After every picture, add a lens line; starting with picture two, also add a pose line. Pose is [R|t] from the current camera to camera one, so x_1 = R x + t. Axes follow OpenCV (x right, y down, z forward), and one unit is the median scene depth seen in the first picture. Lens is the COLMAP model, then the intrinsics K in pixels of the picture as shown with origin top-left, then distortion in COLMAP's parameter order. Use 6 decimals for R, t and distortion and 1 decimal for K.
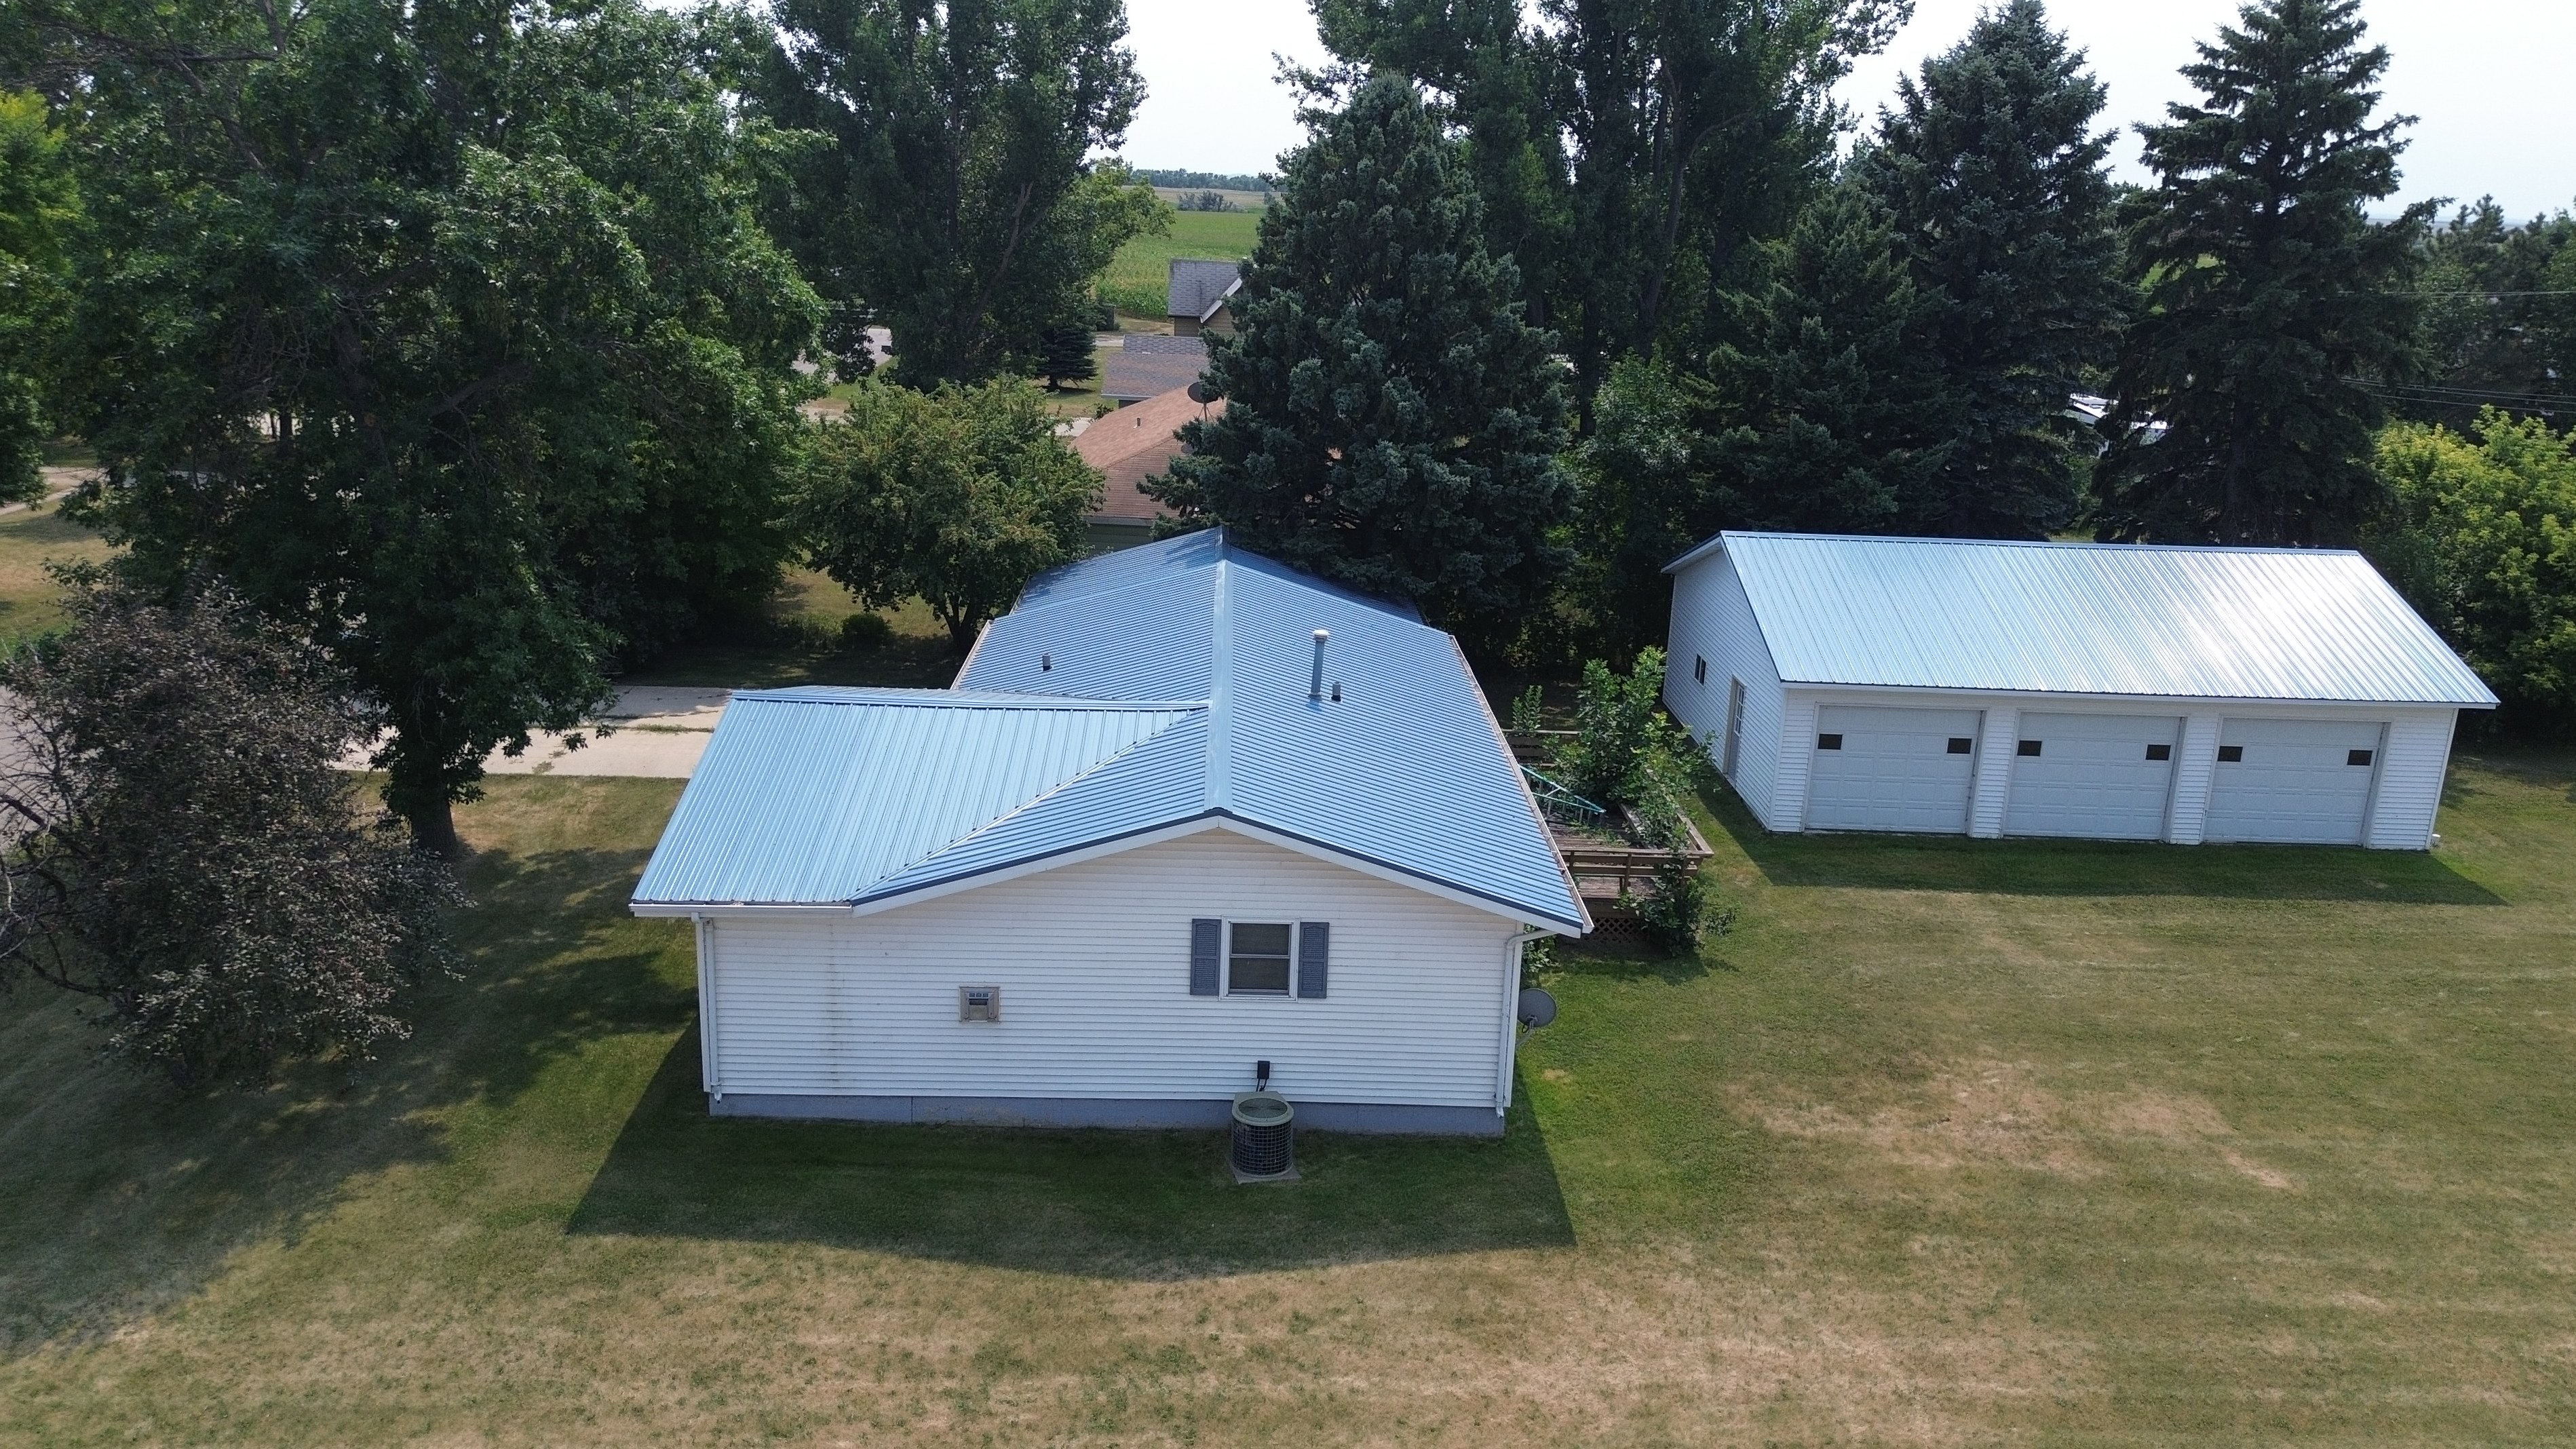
lens RADIAL K [[1945.7, 0, 1293.3], [0, 1945.7, 705.5], [0, 0, 1]] dist [0.063521, -0.065536]
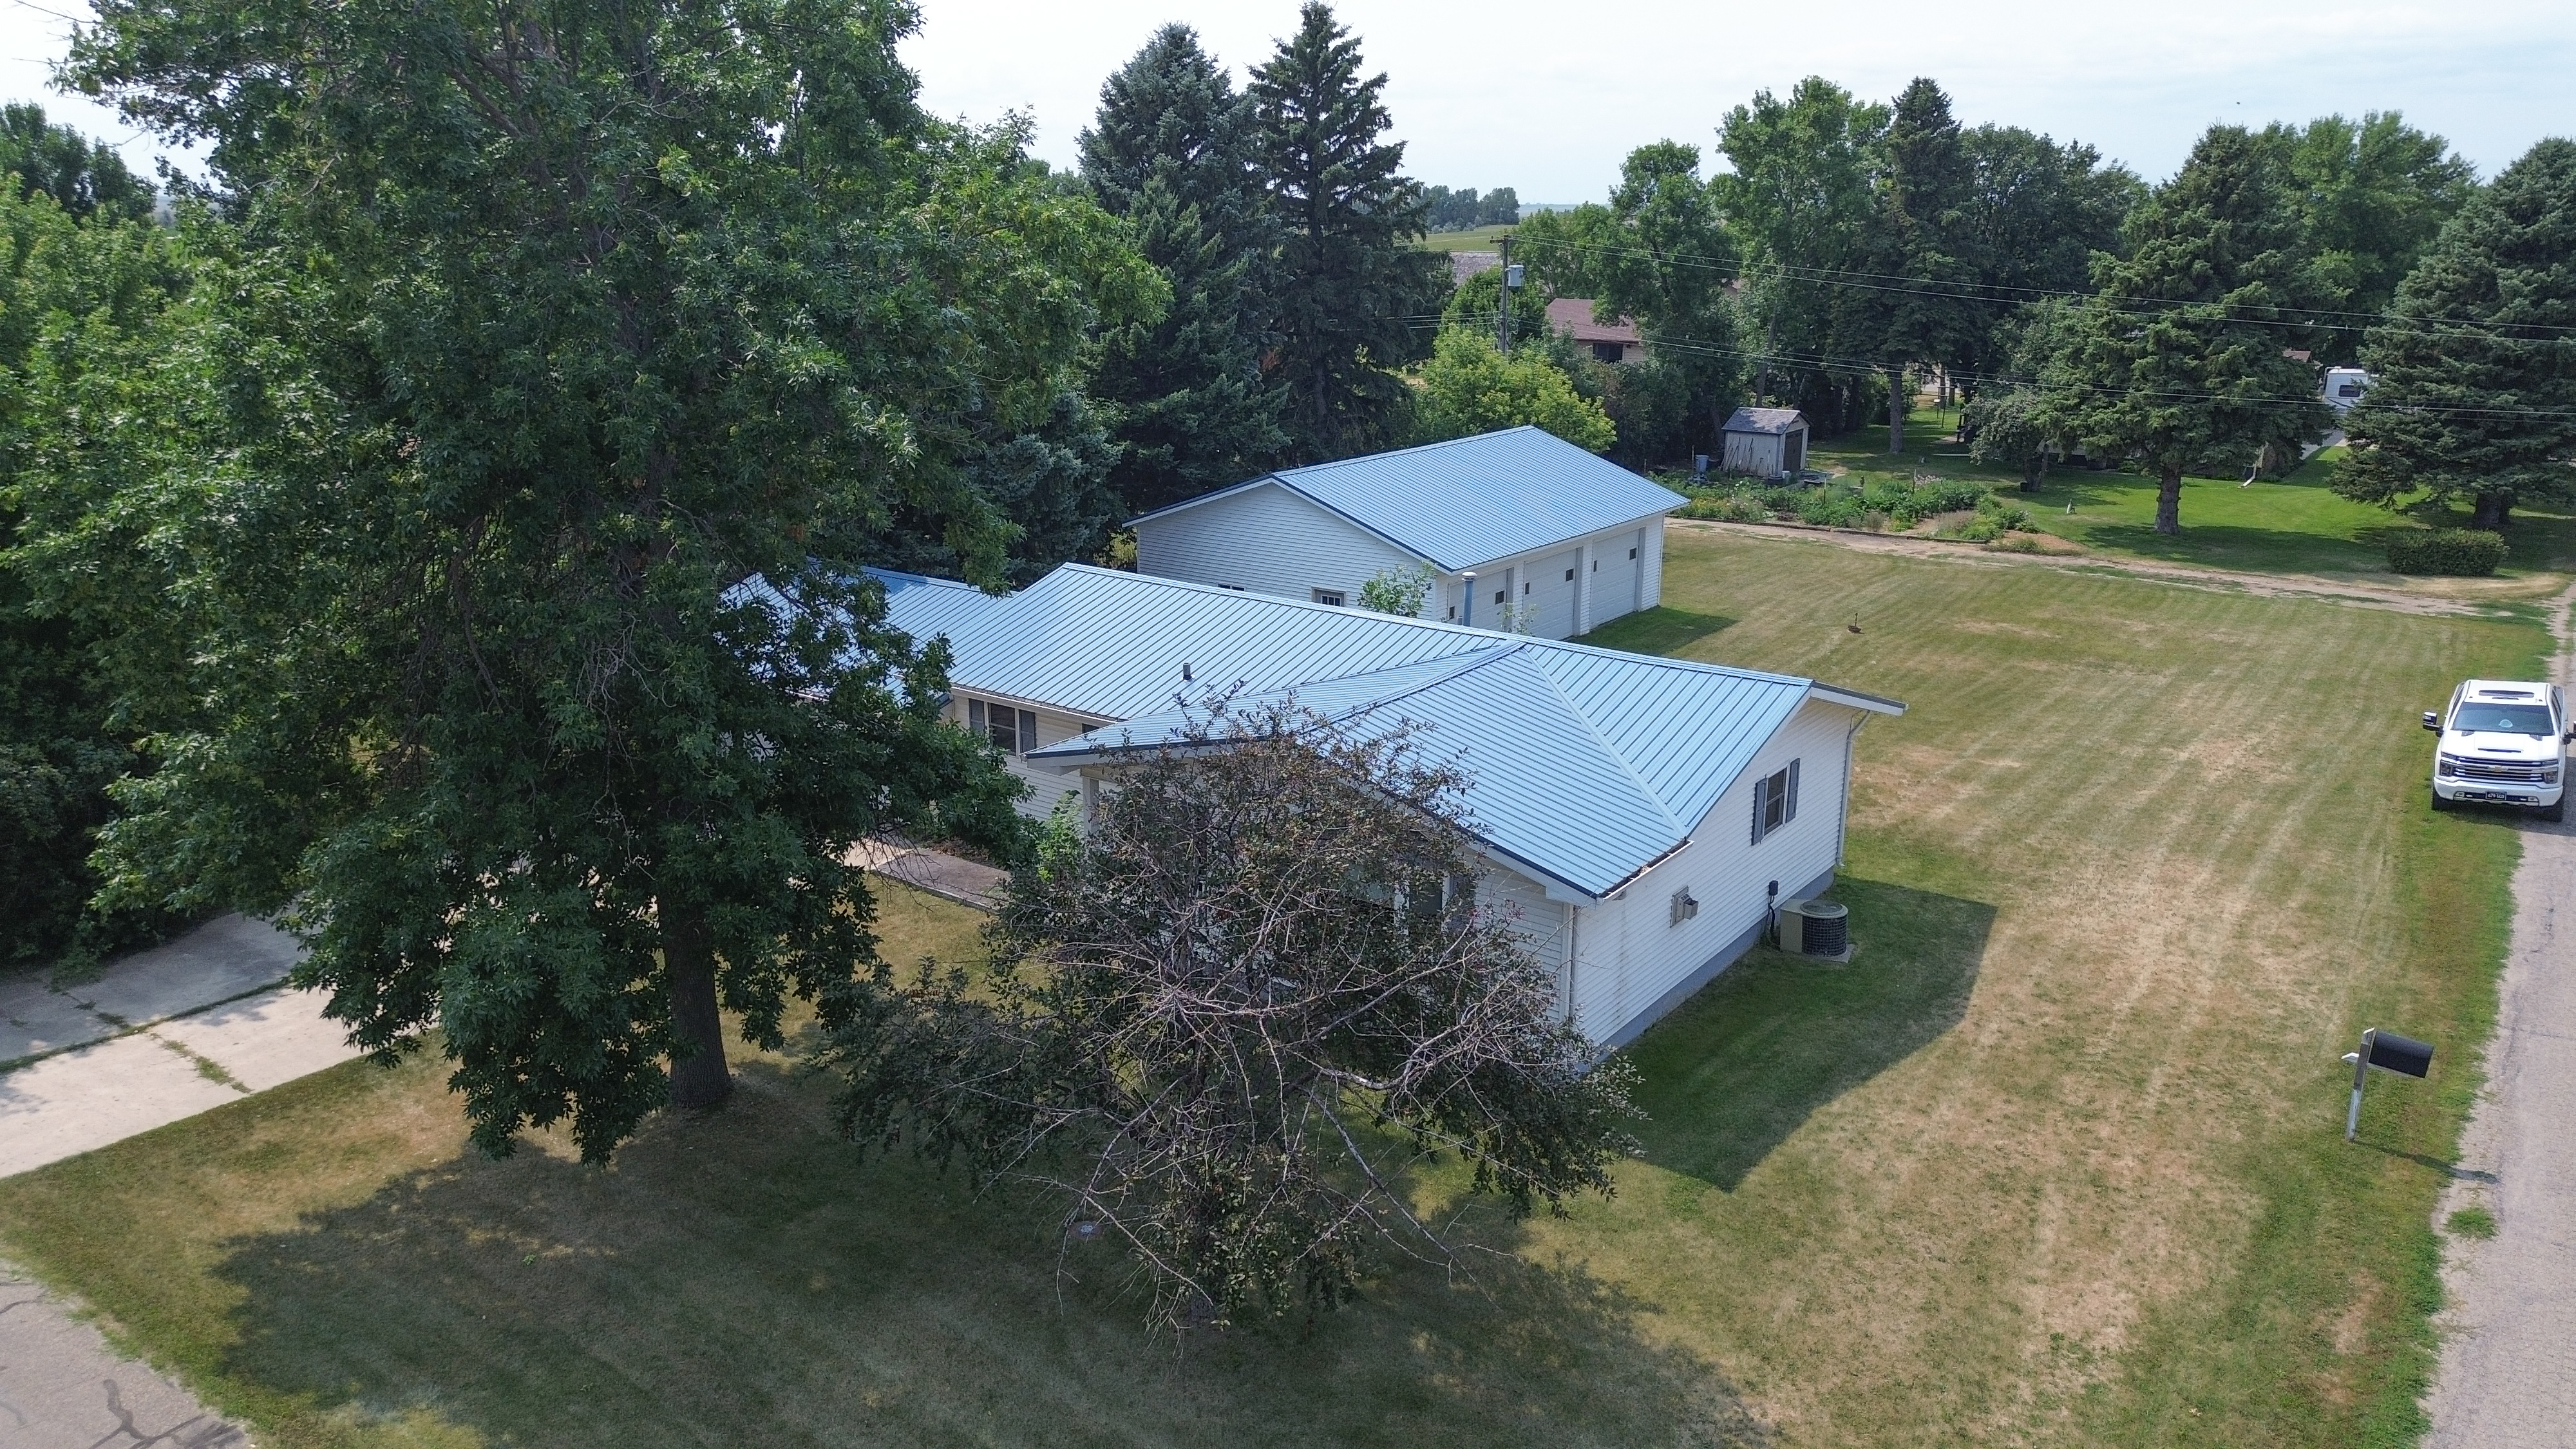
lens RADIAL K [[1823.2, 0, 1294.8], [0, 1823.2, 724.0], [0, 0, 1]] dist [0.061324, -0.057522]
pose [[0.608528, -0.249143, 0.753407, -0.769712], [0.224549, 0.964693, 0.137645, -0.107221], [-0.761099, 0.085416, 0.642987, 0.328331]]
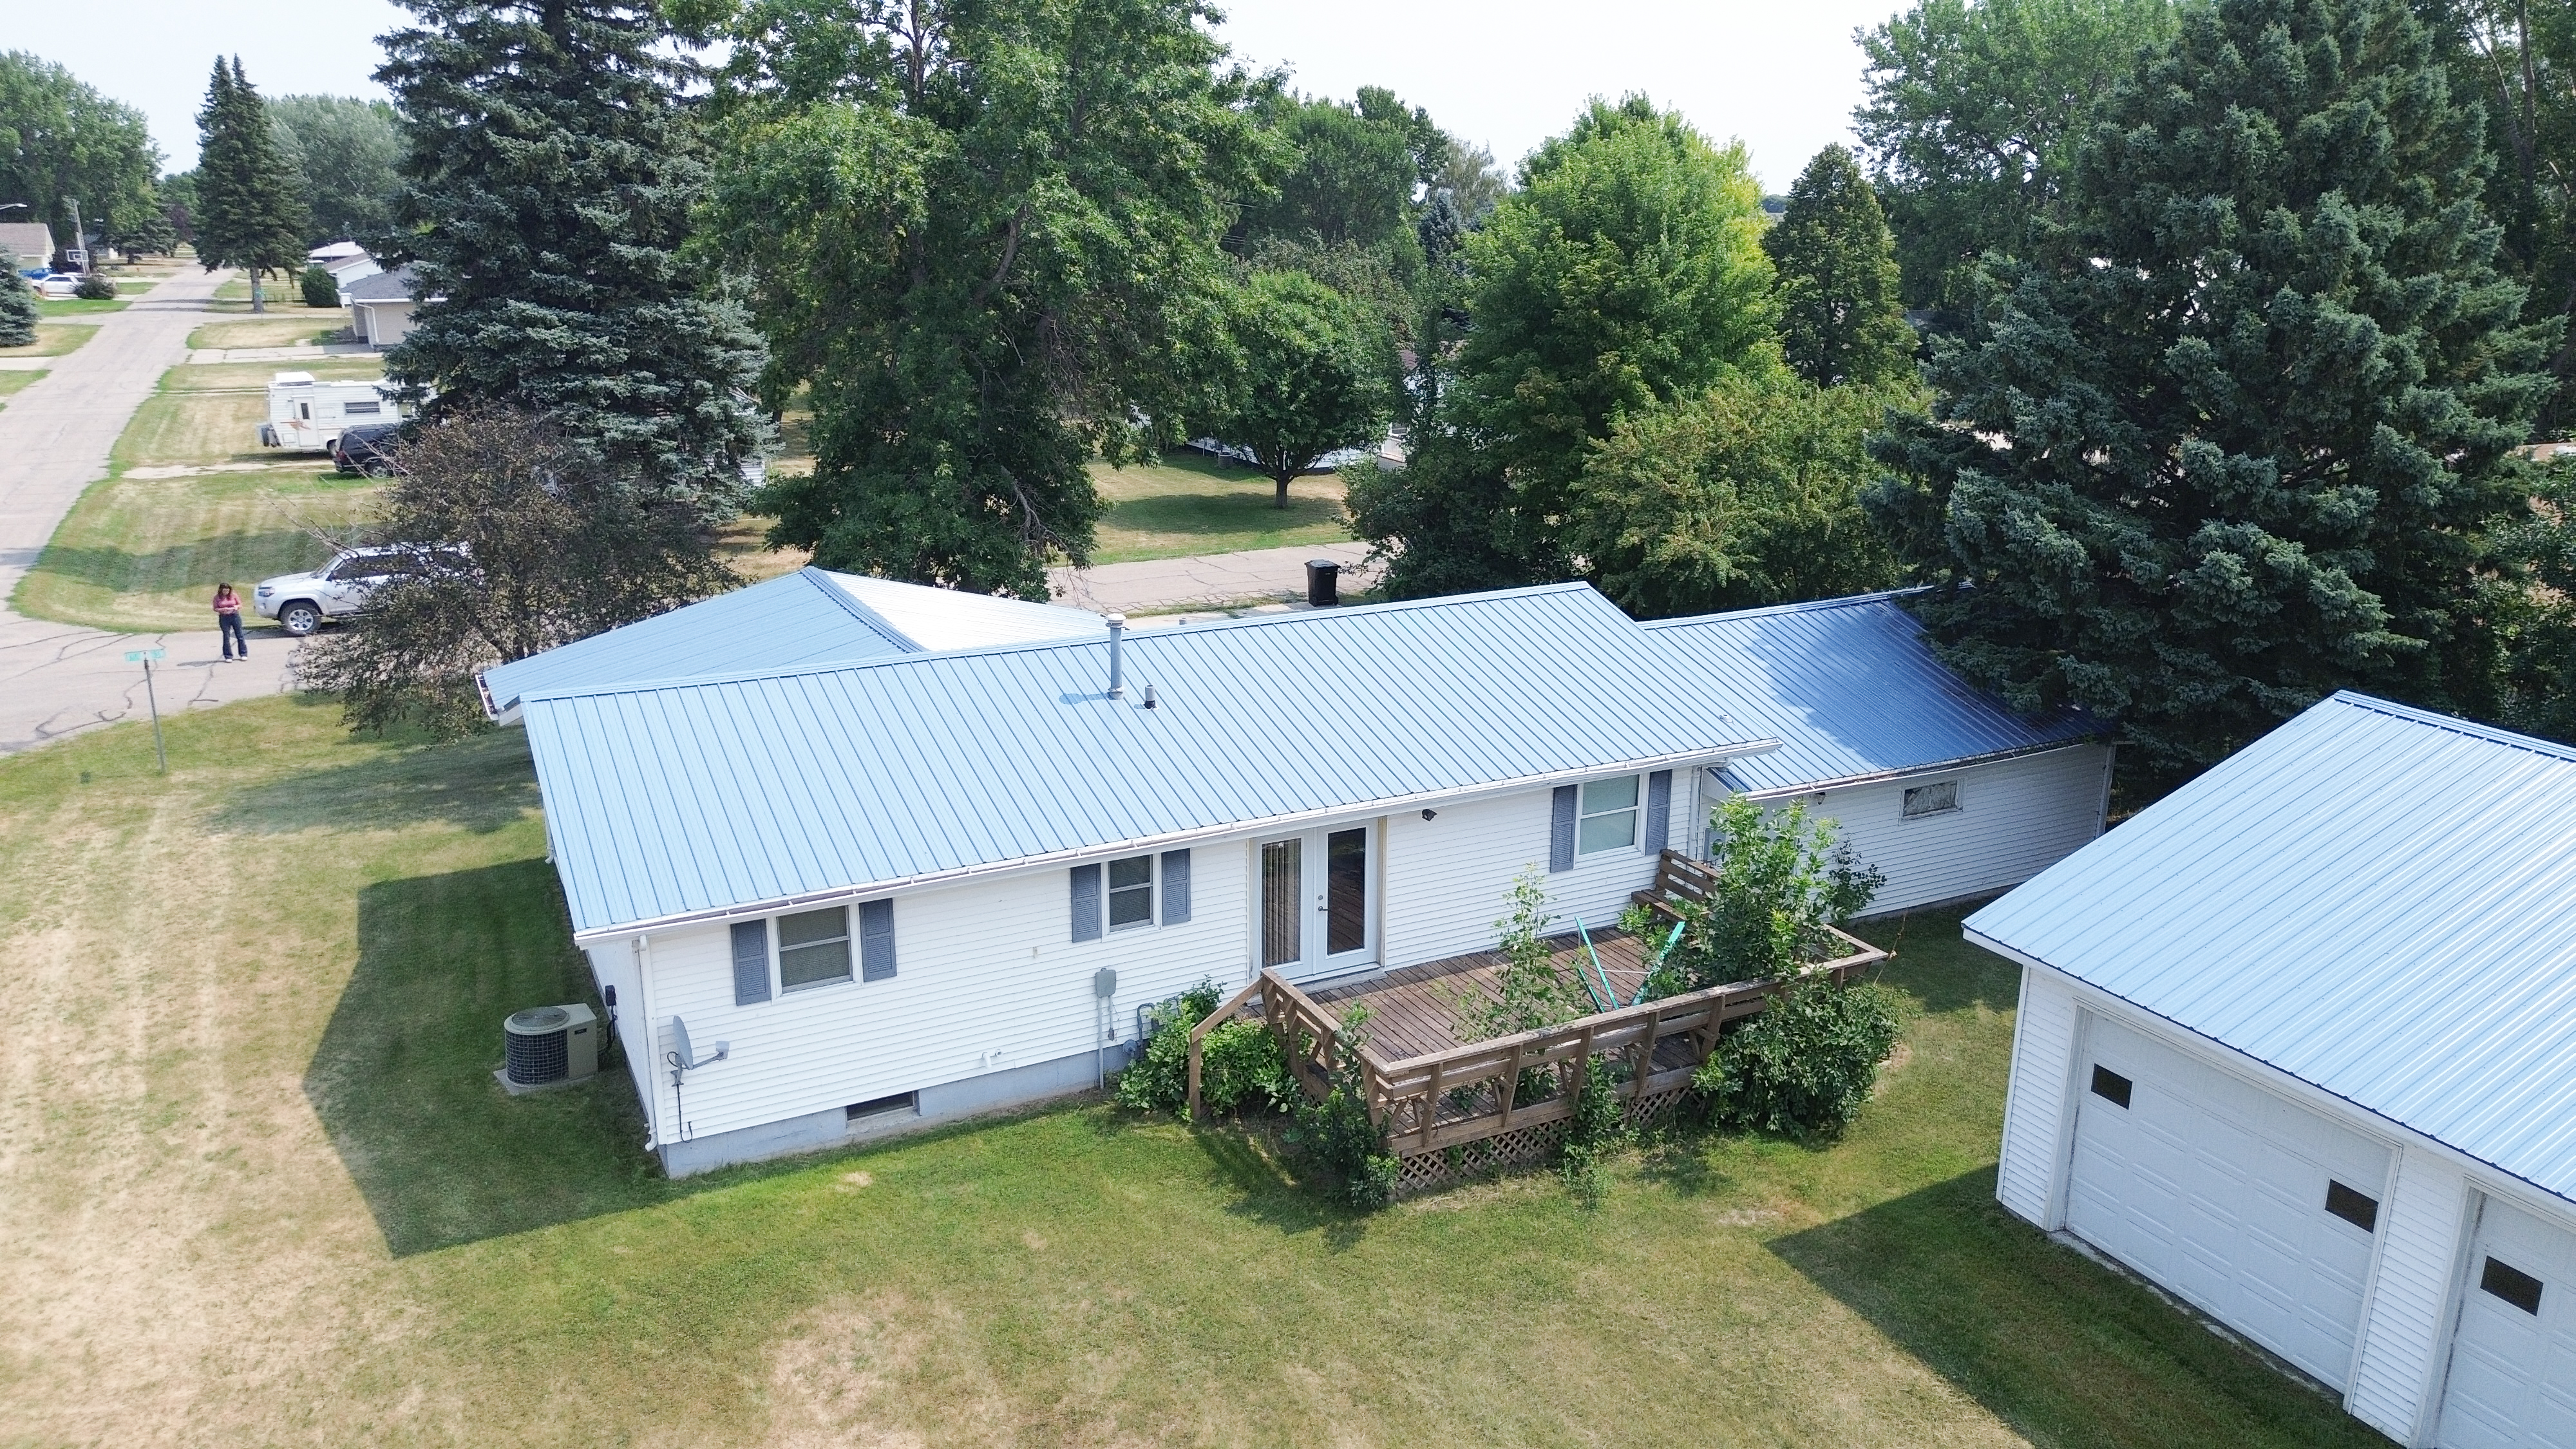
lens RADIAL K [[1823.2, 0, 1267.6], [0, 1823.2, 726.3], [0, 0, 1]] dist [0.061324, -0.057522]
pose [[0.423707, 0.213379, -0.880308, 0.632263], [-0.226988, 0.965860, 0.124863, -0.089729], [0.876898, 0.146914, 0.457676, 0.607547]]
